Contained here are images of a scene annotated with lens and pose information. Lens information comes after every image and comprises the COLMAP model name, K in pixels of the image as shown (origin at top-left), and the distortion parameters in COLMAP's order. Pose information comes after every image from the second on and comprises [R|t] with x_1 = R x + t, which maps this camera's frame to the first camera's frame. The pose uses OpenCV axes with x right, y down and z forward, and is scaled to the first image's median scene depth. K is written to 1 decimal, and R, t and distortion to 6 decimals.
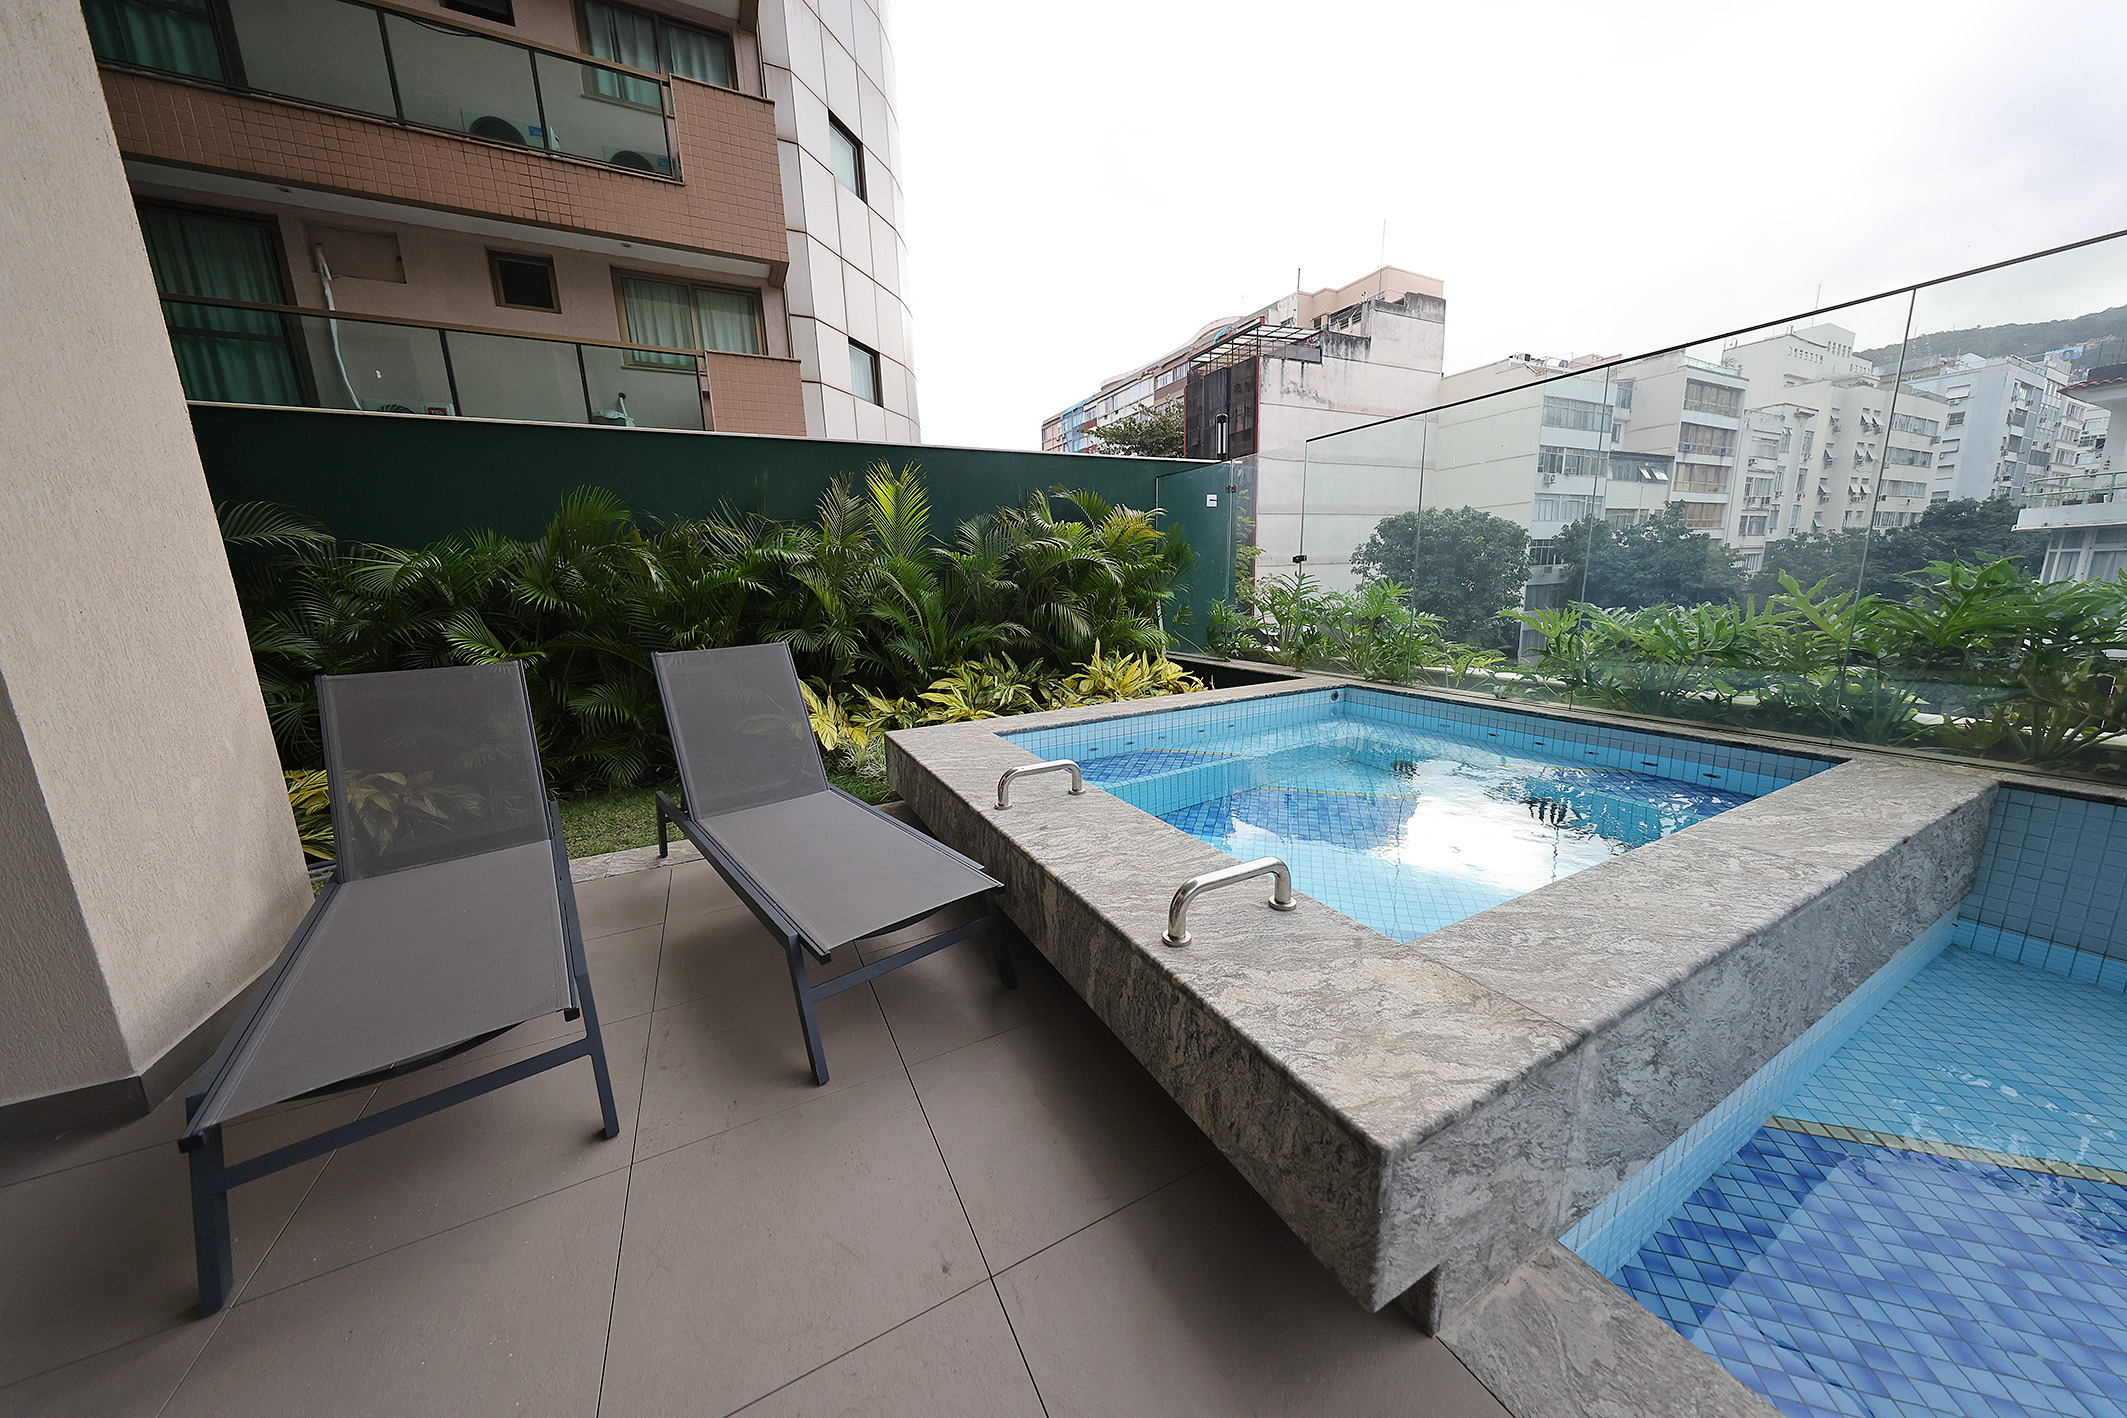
lens RADIAL K [[667.1, 0, 1058.7], [0, 667.1, 700.0], [0, 0, 1]] dist [0.005254, -0.000039]
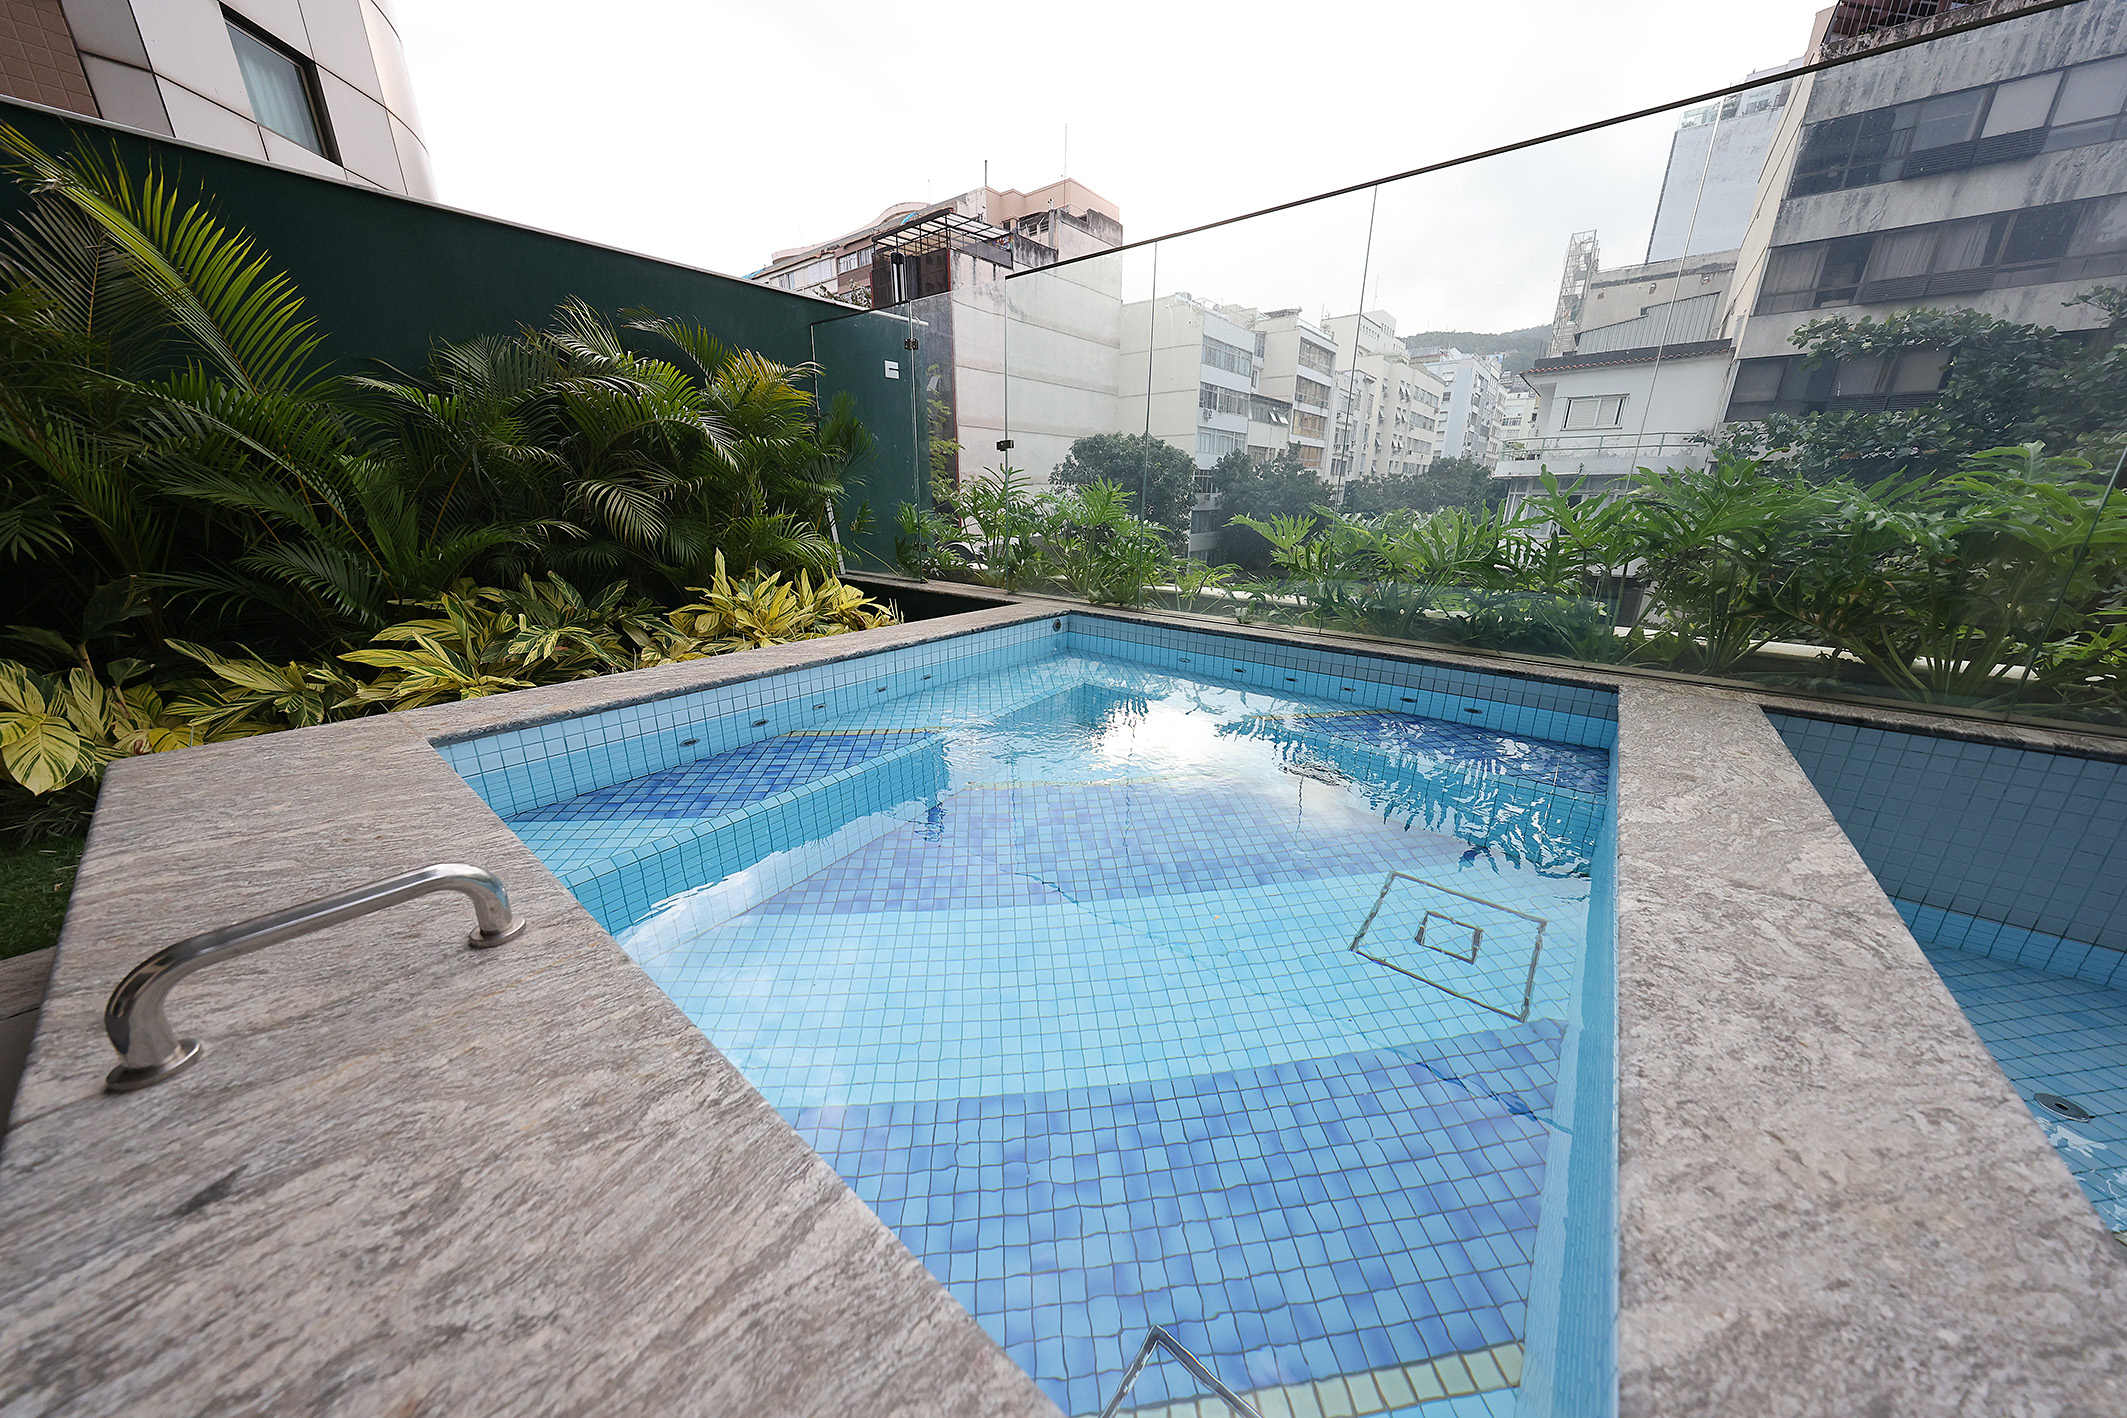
lens RADIAL K [[667.1, 0, 1059.5], [0, 667.1, 699.7], [0, 0, 1]] dist [0.005254, -0.000039]
pose [[0.911213, -0.084903, 0.403090, 0.065617], [0.037859, 0.991648, 0.123289, -0.011412], [-0.410192, -0.097082, 0.906818, 0.196756]]
